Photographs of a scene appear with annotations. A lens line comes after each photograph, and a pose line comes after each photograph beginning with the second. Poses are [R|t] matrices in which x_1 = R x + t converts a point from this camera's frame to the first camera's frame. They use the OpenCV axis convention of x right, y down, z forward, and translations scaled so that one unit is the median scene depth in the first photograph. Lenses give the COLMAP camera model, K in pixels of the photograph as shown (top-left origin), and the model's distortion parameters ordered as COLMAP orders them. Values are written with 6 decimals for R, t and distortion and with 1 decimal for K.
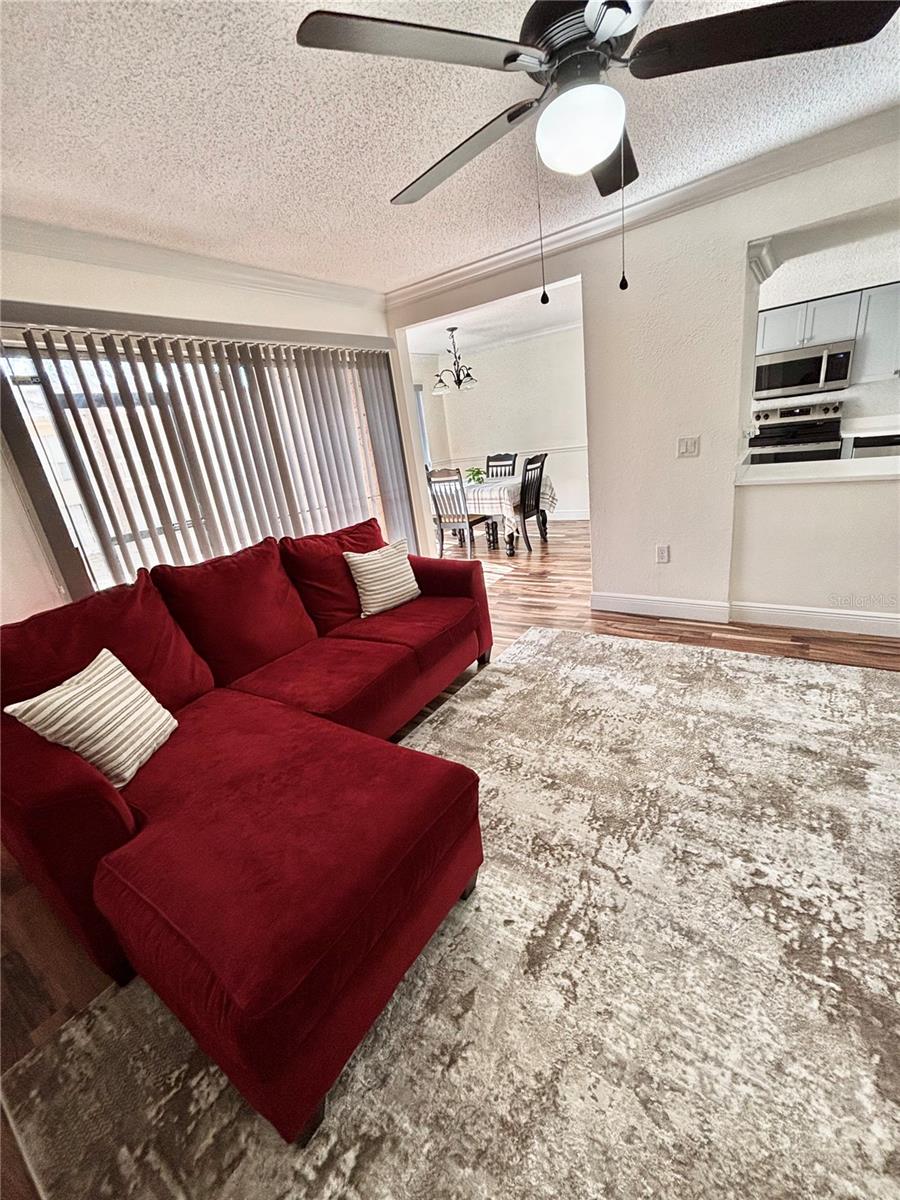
lens RADIAL K [[483.5, 0, 450.4], [0, 483.5, 605.1], [0, 0, 1]] dist [-0.009161, 0.004671]
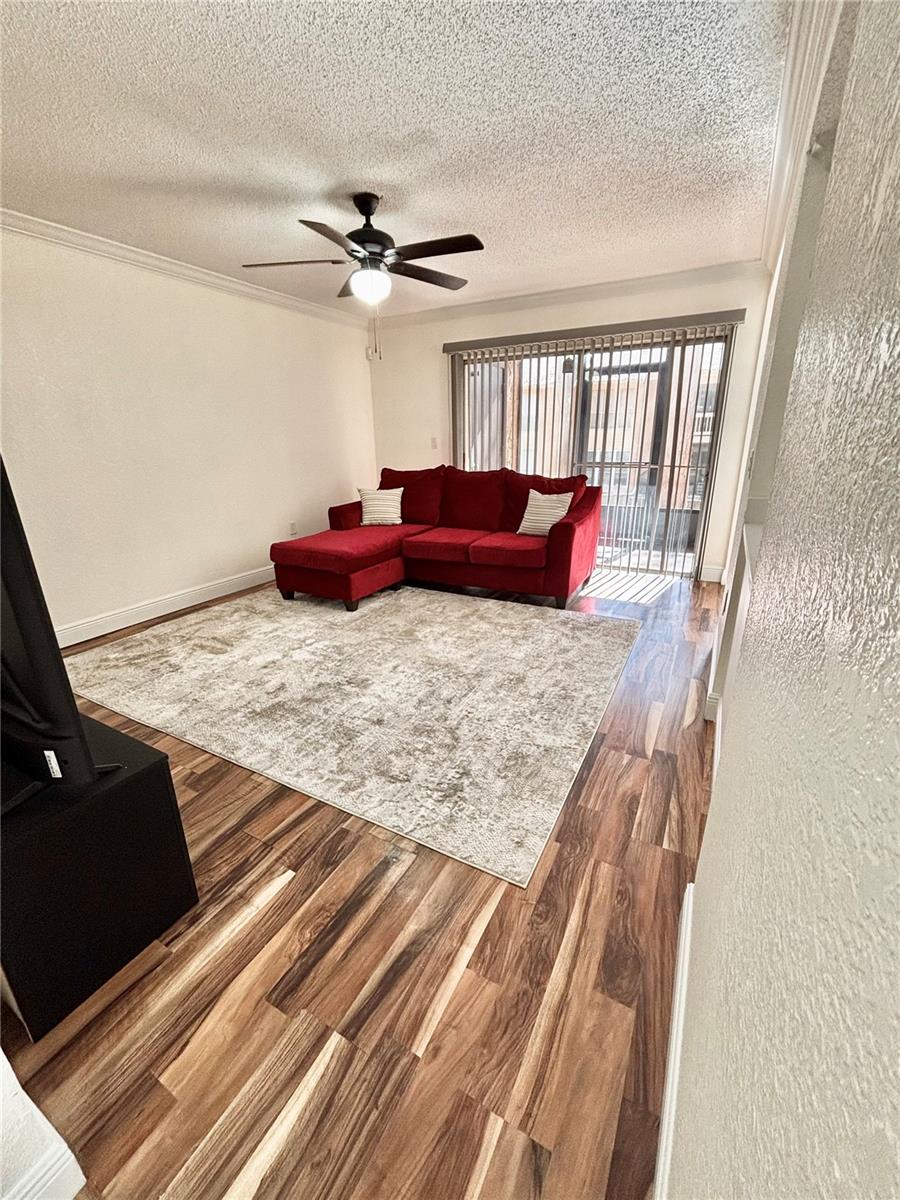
lens RADIAL K [[485.9, 0, 452.1], [0, 485.9, 601.0], [0, 0, 1]] dist [0.002581, -0.000743]
pose [[0.113823, 0.433725, -0.893827, 1.451107], [-0.333652, 0.864110, 0.376816, -0.341626], [0.935800, 0.255337, 0.243069, 0.574305]]
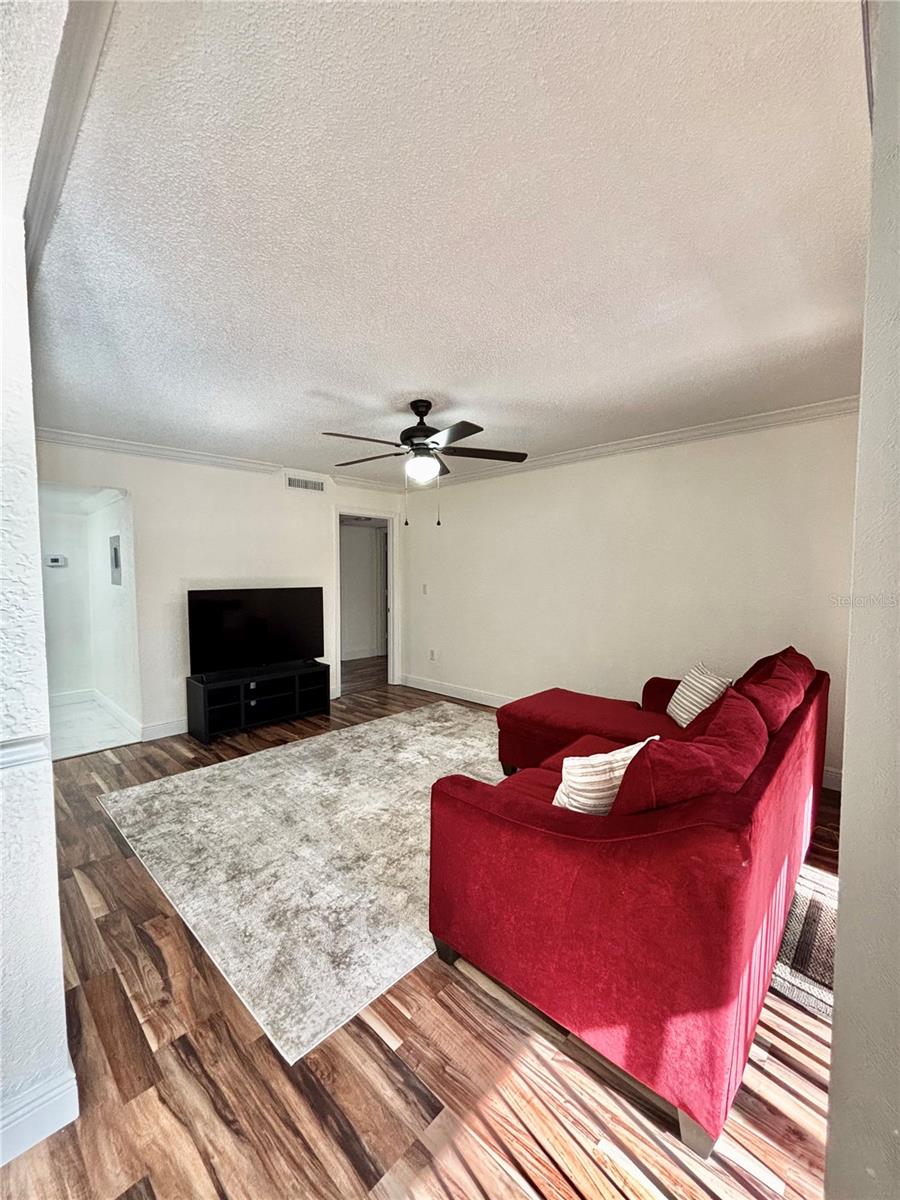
lens RADIAL K [[485.9, 0, 452.1], [0, 485.9, 601.0], [0, 0, 1]] dist [0.002581, -0.000743]
pose [[-0.980749, 0.120825, 0.153404, -0.094000], [0.170565, 0.912541, 0.371722, -0.623466], [-0.095074, 0.390731, -0.915582, 1.769311]]
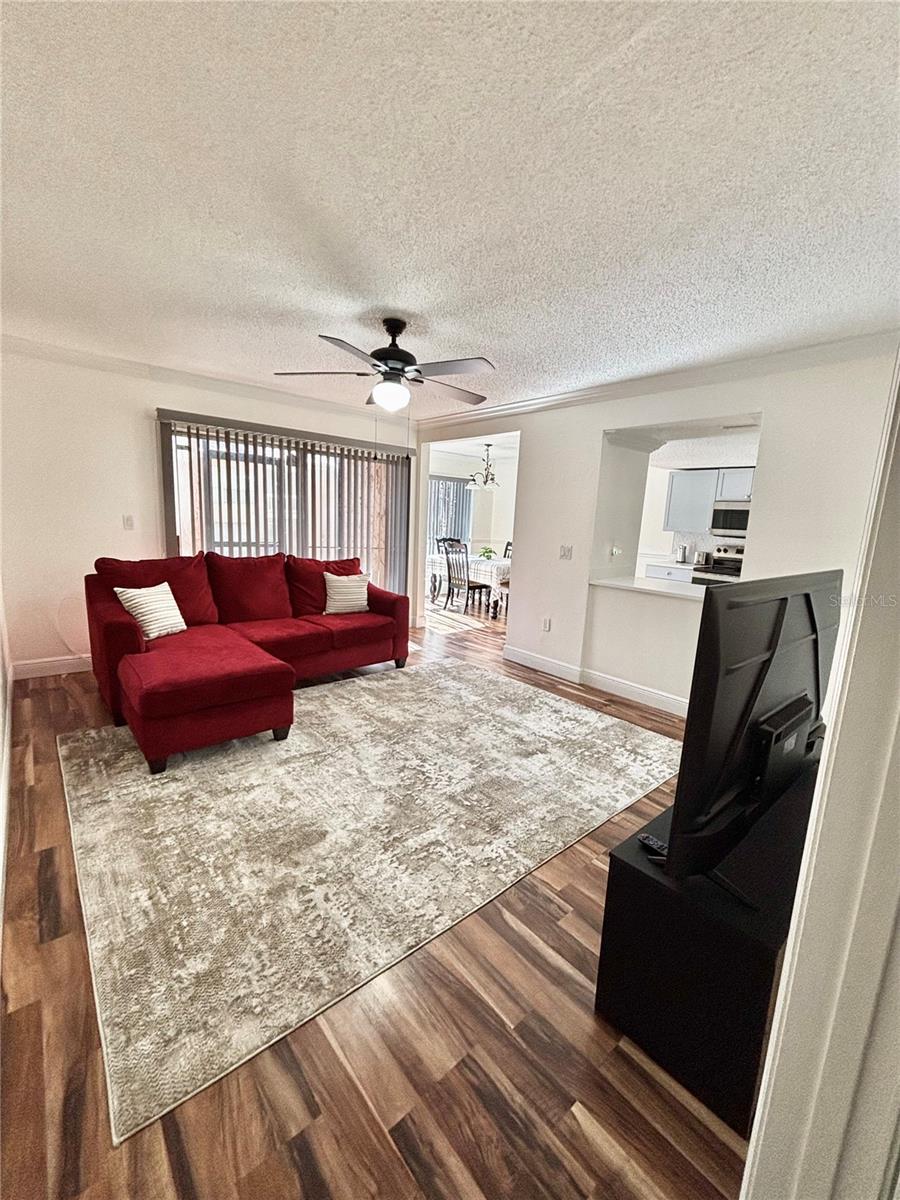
lens RADIAL K [[481.6, 0, 450.0], [0, 481.6, 604.5], [0, 0, 1]] dist [0.002778, -0.000212]
pose [[0.953742, 0.215028, -0.210095, 0.617062], [-0.244926, 0.961018, -0.128279, 0.112285], [0.174321, 0.173803, 0.969229, -0.520605]]
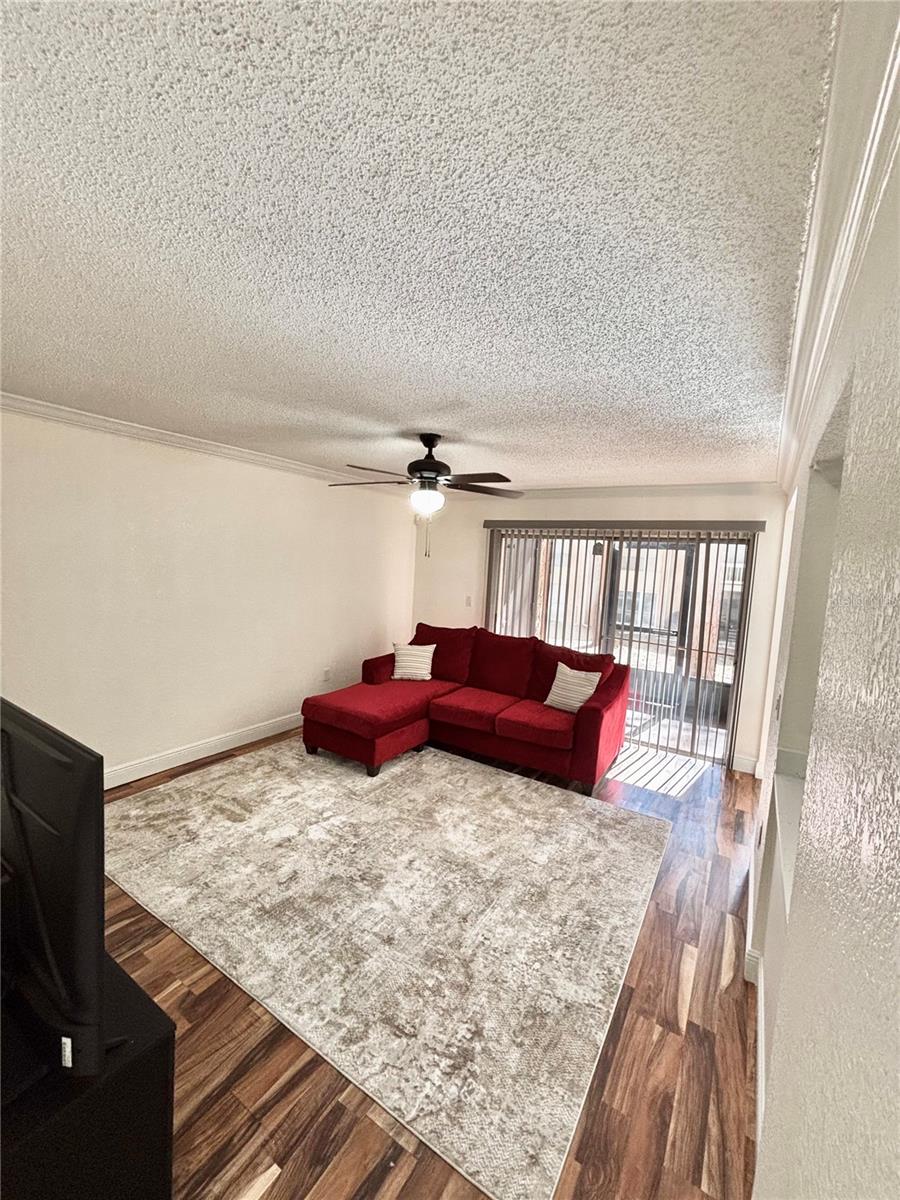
lens RADIAL K [[489.2, 0, 452.1], [0, 489.2, 592.2], [0, 0, 1]] dist [-0.008673, 0.004992]
pose [[0.039396, 0.202508, -0.978488, 1.444011], [-0.393435, 0.903290, 0.171105, -0.511994], [0.918508, 0.378231, 0.115260, 0.490905]]
